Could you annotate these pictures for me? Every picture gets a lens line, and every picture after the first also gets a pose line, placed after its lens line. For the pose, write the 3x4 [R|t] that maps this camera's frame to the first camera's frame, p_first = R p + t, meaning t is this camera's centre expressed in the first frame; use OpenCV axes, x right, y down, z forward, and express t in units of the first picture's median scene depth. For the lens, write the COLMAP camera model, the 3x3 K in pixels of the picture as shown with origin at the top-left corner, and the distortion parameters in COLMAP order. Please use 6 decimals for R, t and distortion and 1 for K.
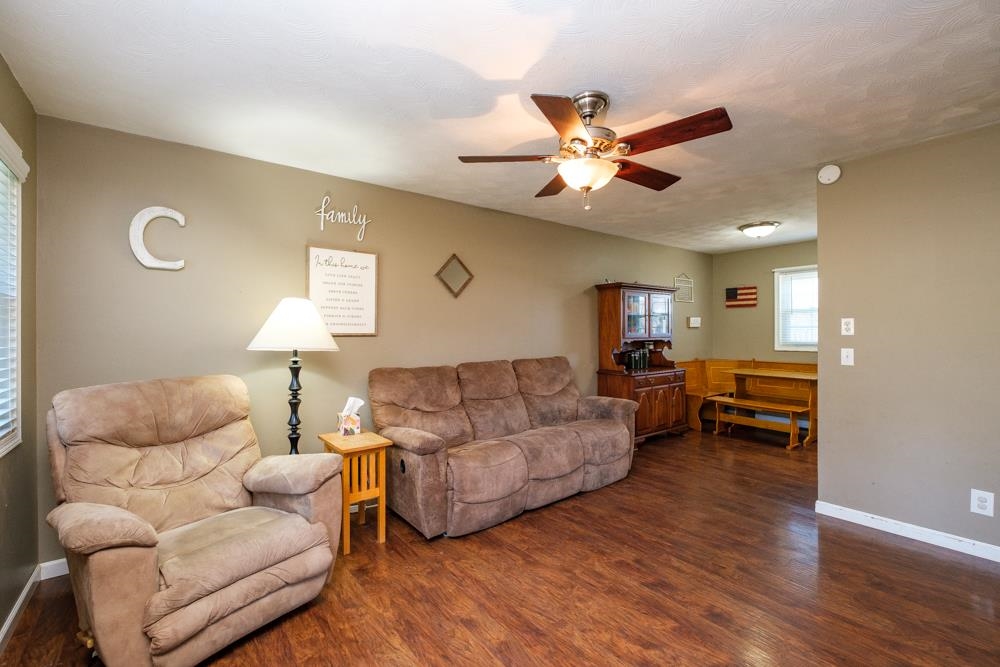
lens RADIAL K [[431.9, 0, 499.7], [0, 431.9, 329.4], [0, 0, 1]] dist [-0.005100, -0.000607]
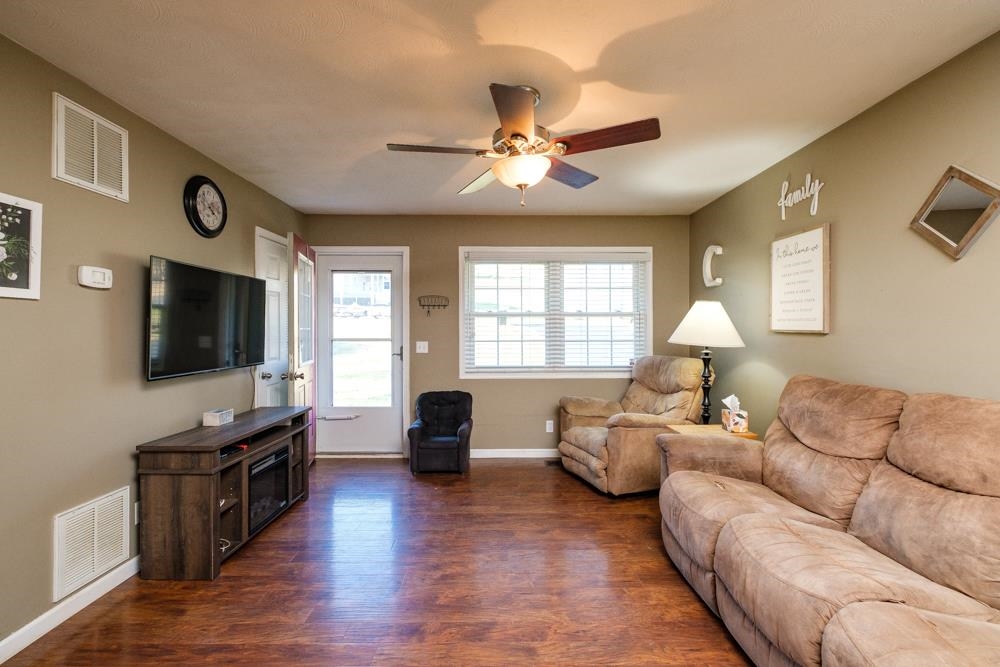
lens RADIAL K [[431.9, 0, 498.6], [0, 431.9, 331.2], [0, 0, 1]] dist [-0.005100, -0.000607]
pose [[-0.609680, 0.004798, -0.792633, 0.839107], [0.010290, 0.999945, -0.001861, 0.008277], [0.792581, -0.009291, -0.609696, 1.281638]]
